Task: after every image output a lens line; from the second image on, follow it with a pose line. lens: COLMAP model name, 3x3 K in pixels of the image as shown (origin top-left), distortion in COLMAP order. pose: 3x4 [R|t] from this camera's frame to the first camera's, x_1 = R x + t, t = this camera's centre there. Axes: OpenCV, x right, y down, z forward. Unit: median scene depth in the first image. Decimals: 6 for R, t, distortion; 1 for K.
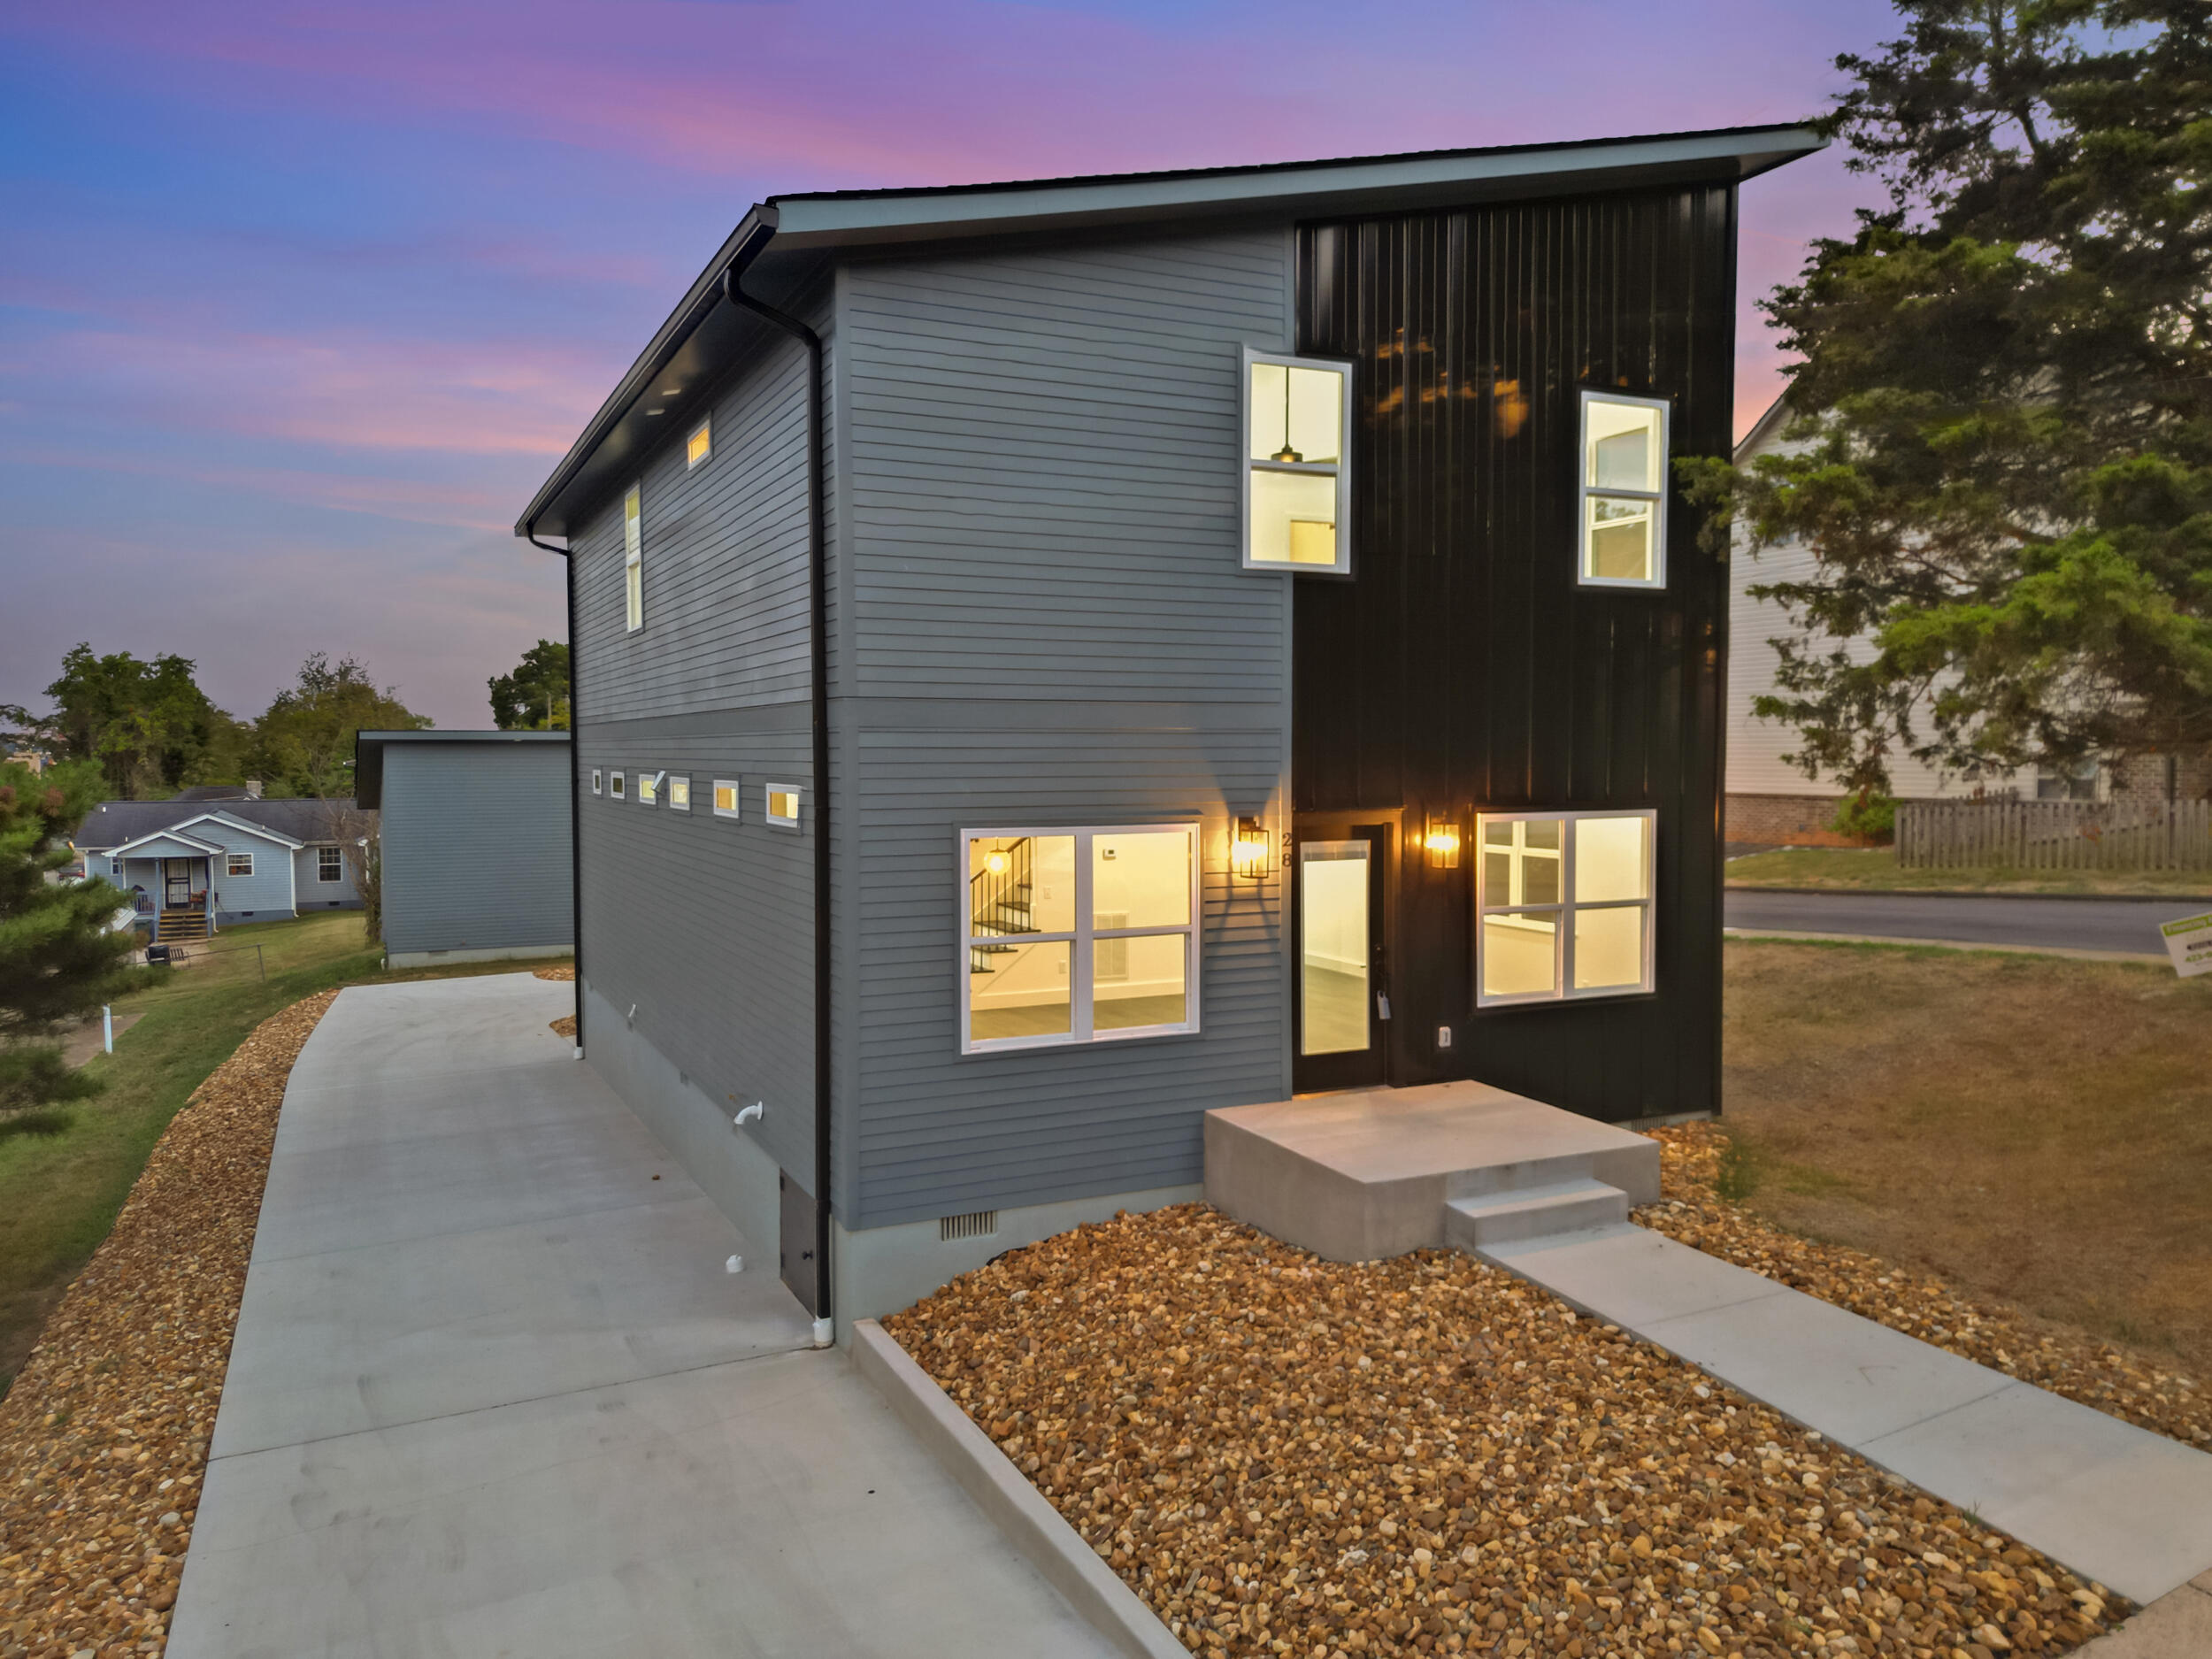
lens RADIAL K [[1560.2, 0, 1105.6], [0, 1560.2, 827.1], [0, 0, 1]] dist [0.001450, 0.000380]
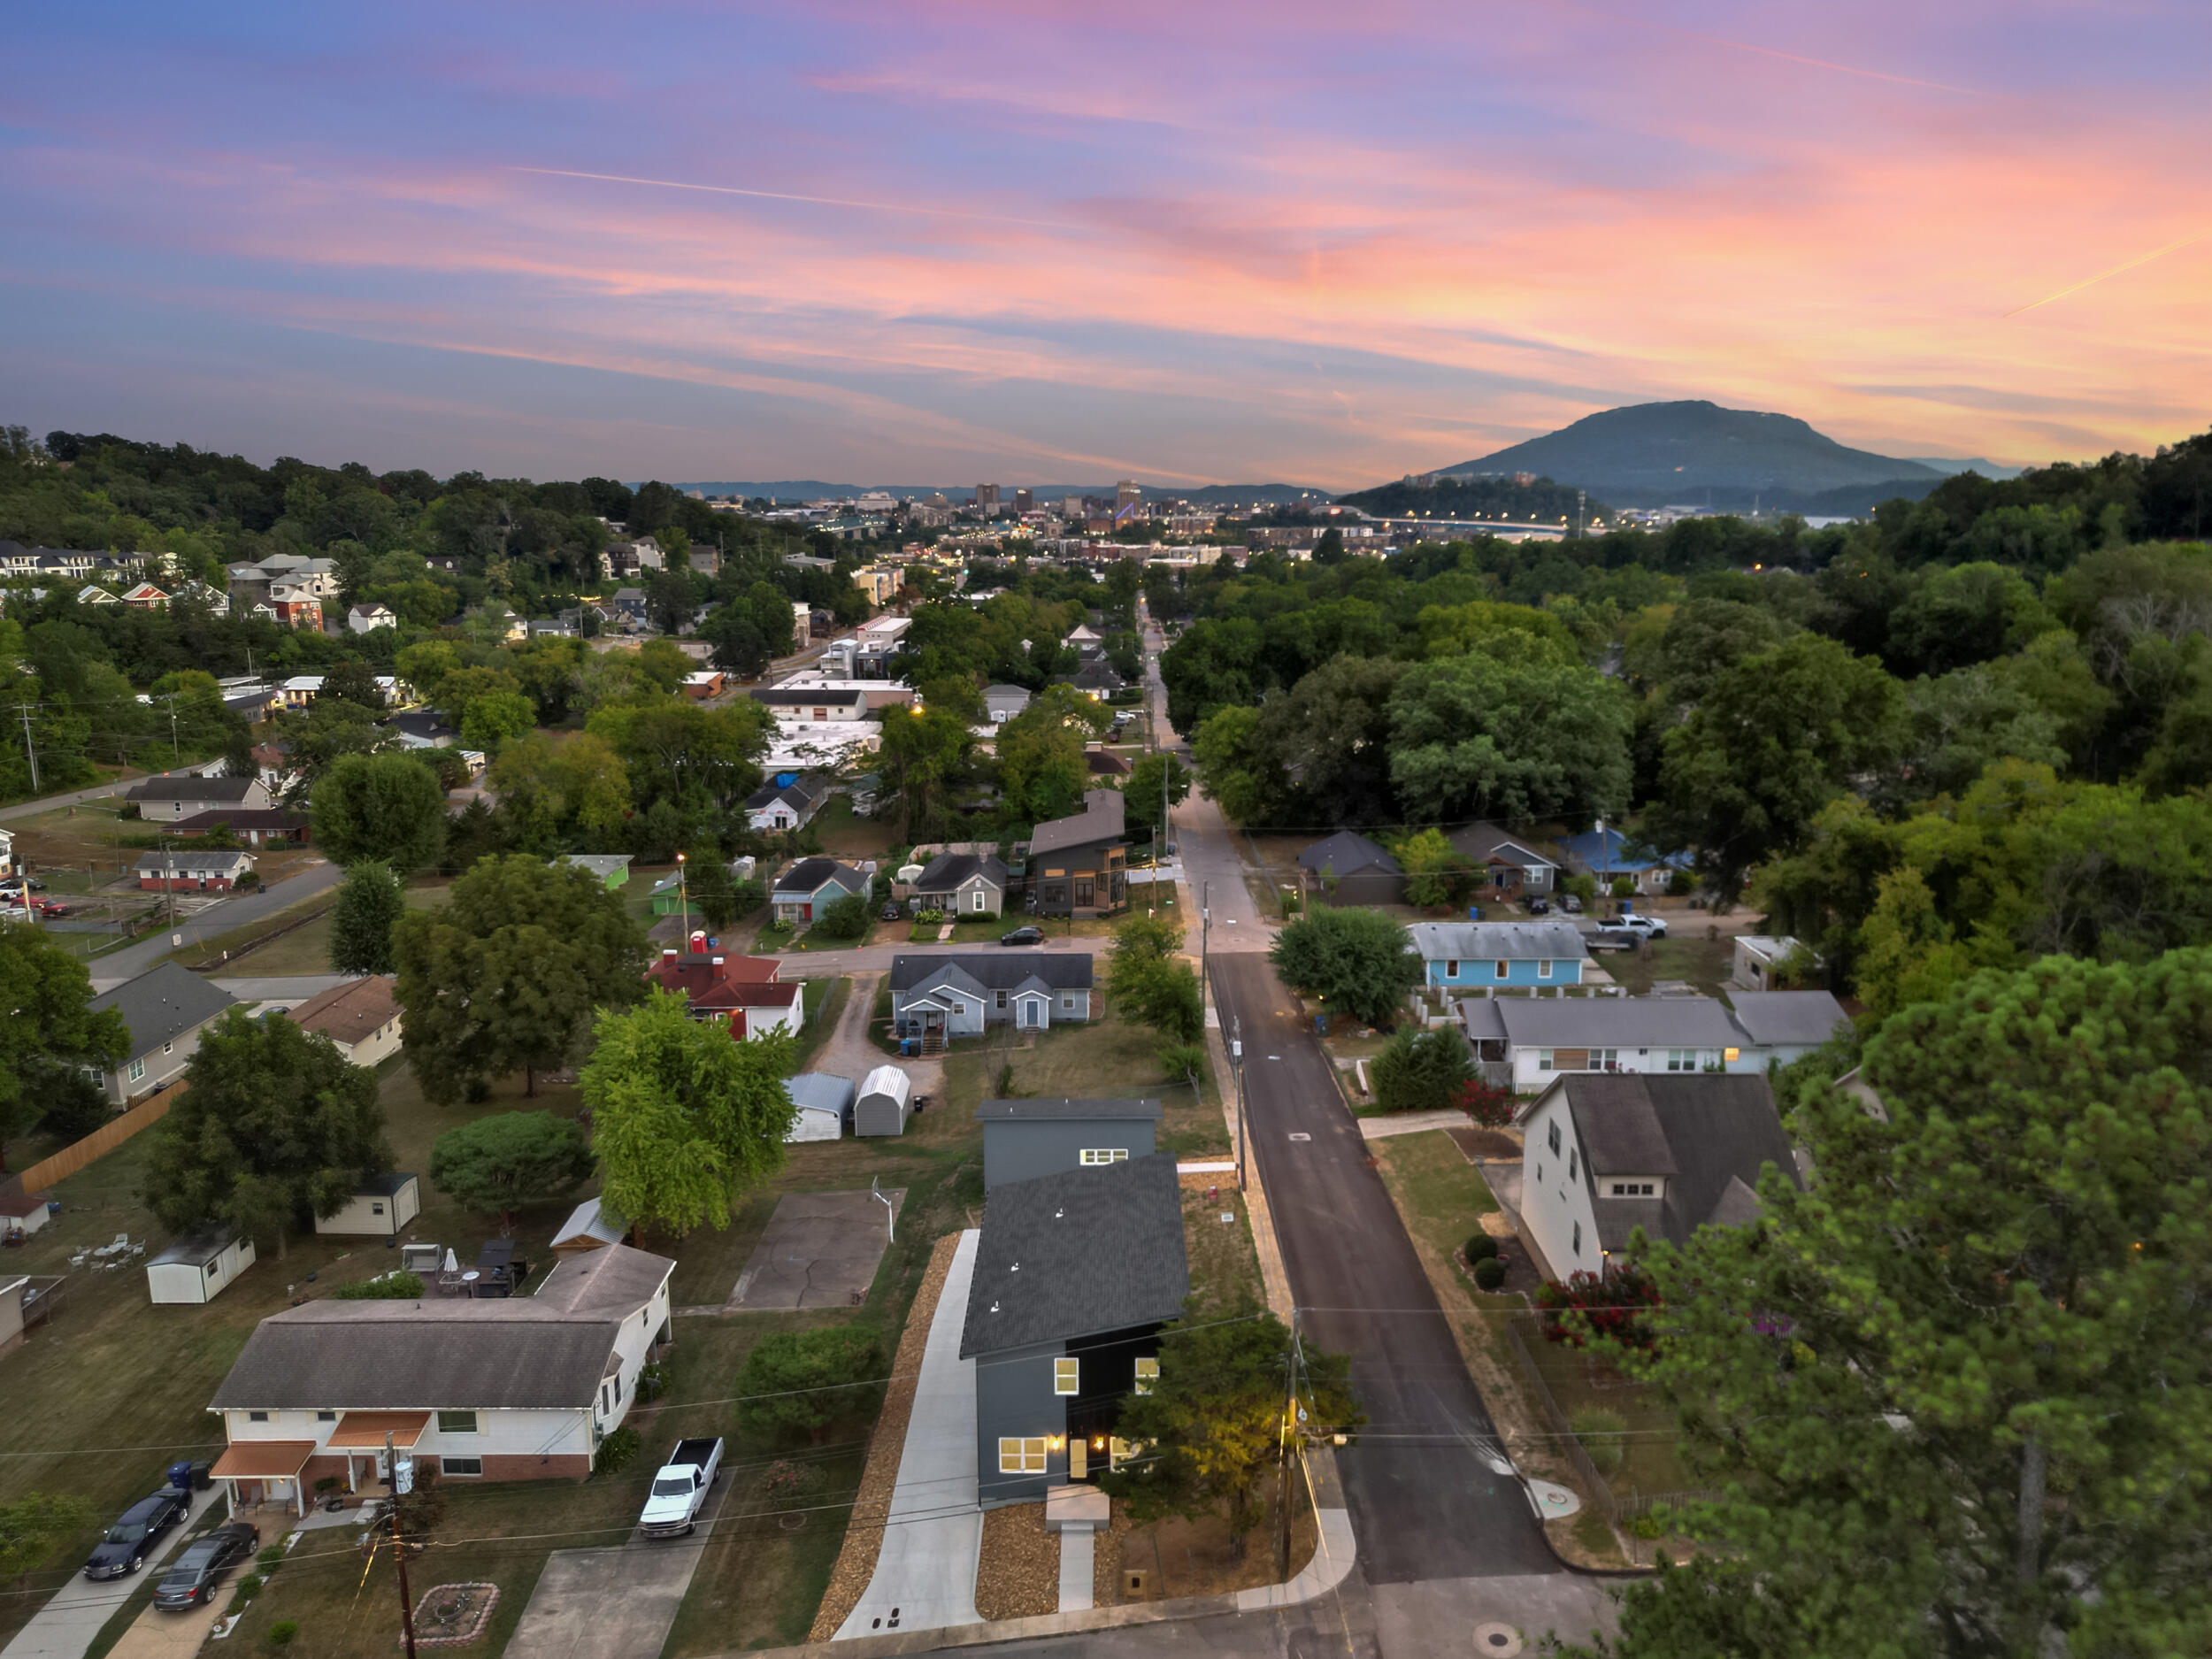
lens RADIAL K [[1560.2, 0, 1106.1], [0, 1560.2, 829.4], [0, 0, 1]] dist [0.001450, 0.000380]
pose [[0.898013, 0.092631, -0.430108, 2.262084], [-0.018042, 0.984516, 0.174361, -2.878315], [0.439599, -0.148818, 0.885780, -3.221520]]
